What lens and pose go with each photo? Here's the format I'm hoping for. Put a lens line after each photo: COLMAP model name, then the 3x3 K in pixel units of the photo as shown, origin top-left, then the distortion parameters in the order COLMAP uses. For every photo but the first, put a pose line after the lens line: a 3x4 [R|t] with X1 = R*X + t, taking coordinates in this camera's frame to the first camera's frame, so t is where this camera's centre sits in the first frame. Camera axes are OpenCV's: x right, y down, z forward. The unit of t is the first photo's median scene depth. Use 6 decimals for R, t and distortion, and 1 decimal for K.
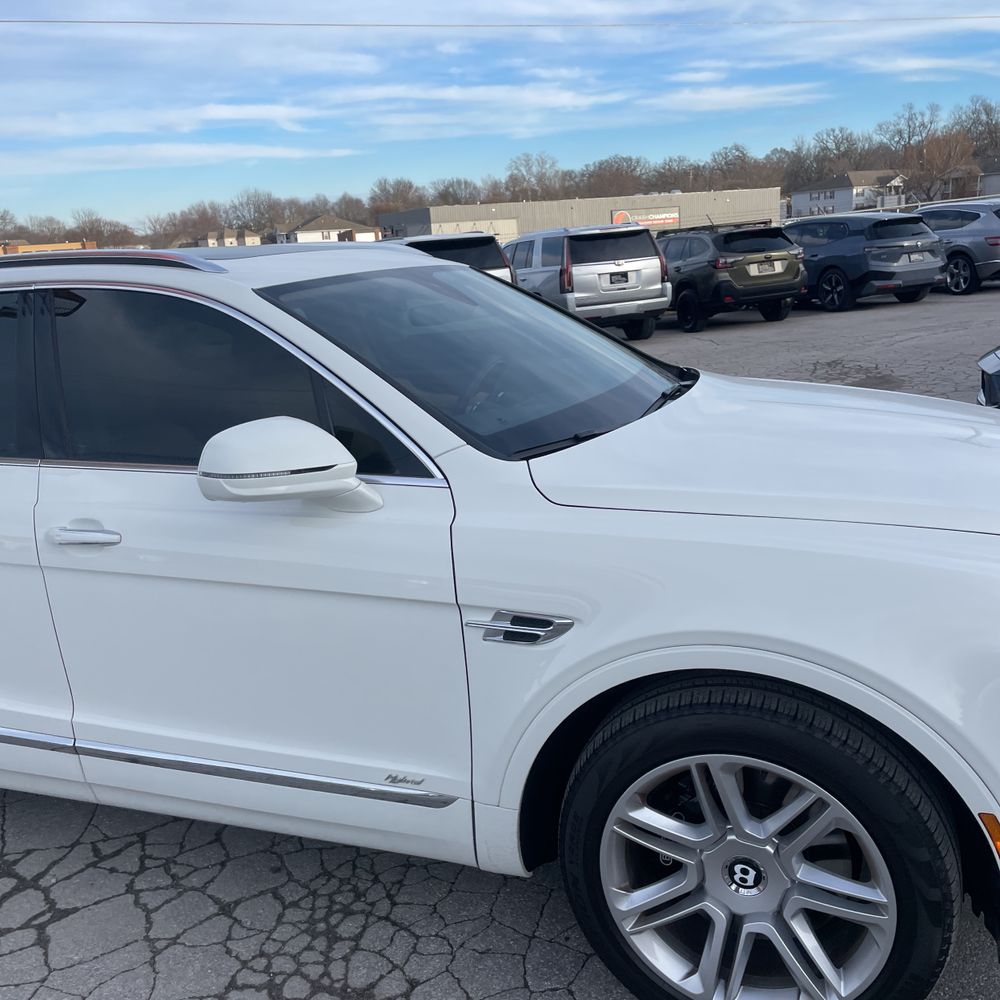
lens RADIAL K [[1016.5, 0, 512.3], [0, 1016.5, 497.4], [0, 0, 1]] dist [0.097381, -0.144514]
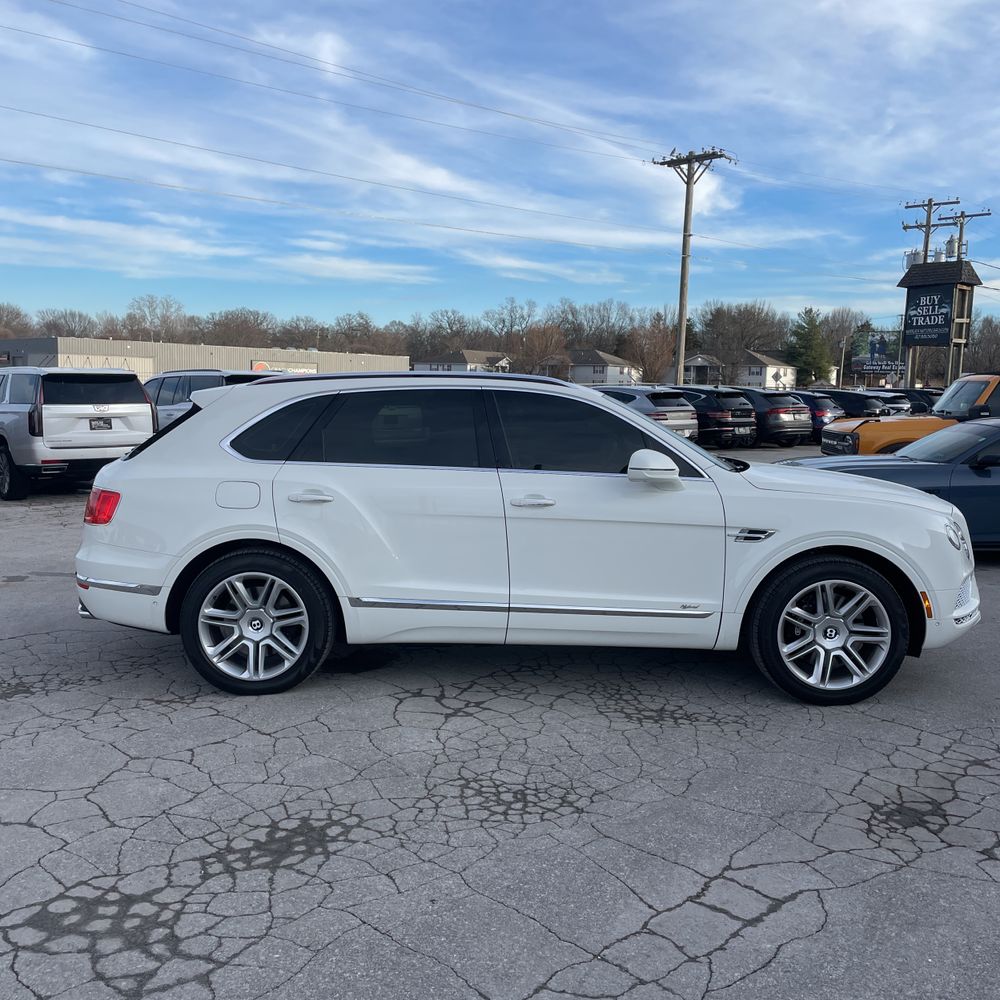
lens RADIAL K [[1009.2, 0, 504.6], [0, 1009.2, 494.1], [0, 0, 1]] dist [0.094213, -0.132494]
pose [[0.937162, 0.052206, 0.344968, -1.410192], [-0.000296, 0.988860, -0.148846, 0.394191], [-0.348895, 0.139391, 0.926737, -1.106827]]
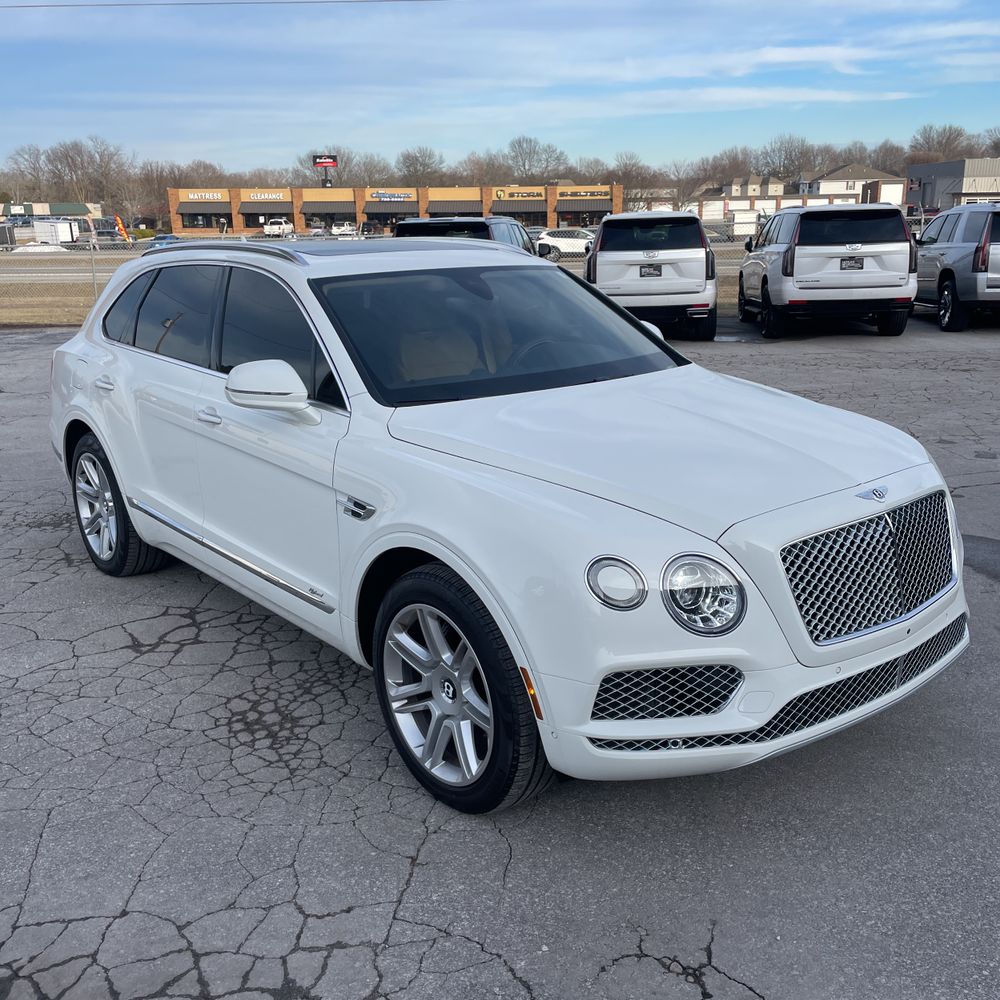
lens RADIAL K [[1009.2, 0, 504.6], [0, 1009.2, 494.1], [0, 0, 1]] dist [0.094213, -0.132494]
pose [[0.878956, 0.179881, -0.441678, 0.903832], [-0.158859, 0.983680, 0.084485, -0.066375], [0.449667, -0.004094, 0.893187, -0.324005]]
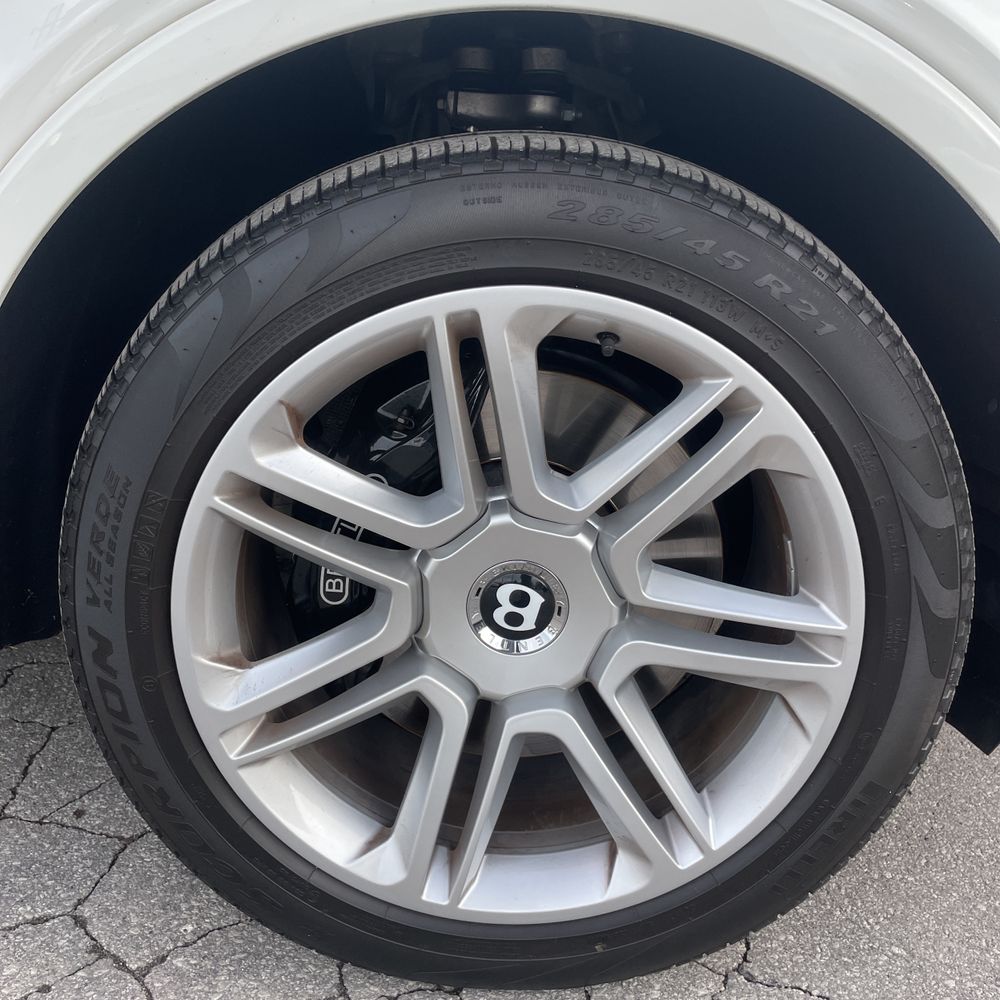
lens RADIAL K [[1016.5, 0, 512.3], [0, 1016.5, 497.4], [0, 0, 1]] dist [0.097381, -0.144514]
pose [[0.912045, 0.033825, 0.408694, 0.042472], [-0.066262, 0.995652, 0.065469, 0.284785], [-0.404702, -0.086792, 0.910320, 0.594311]]
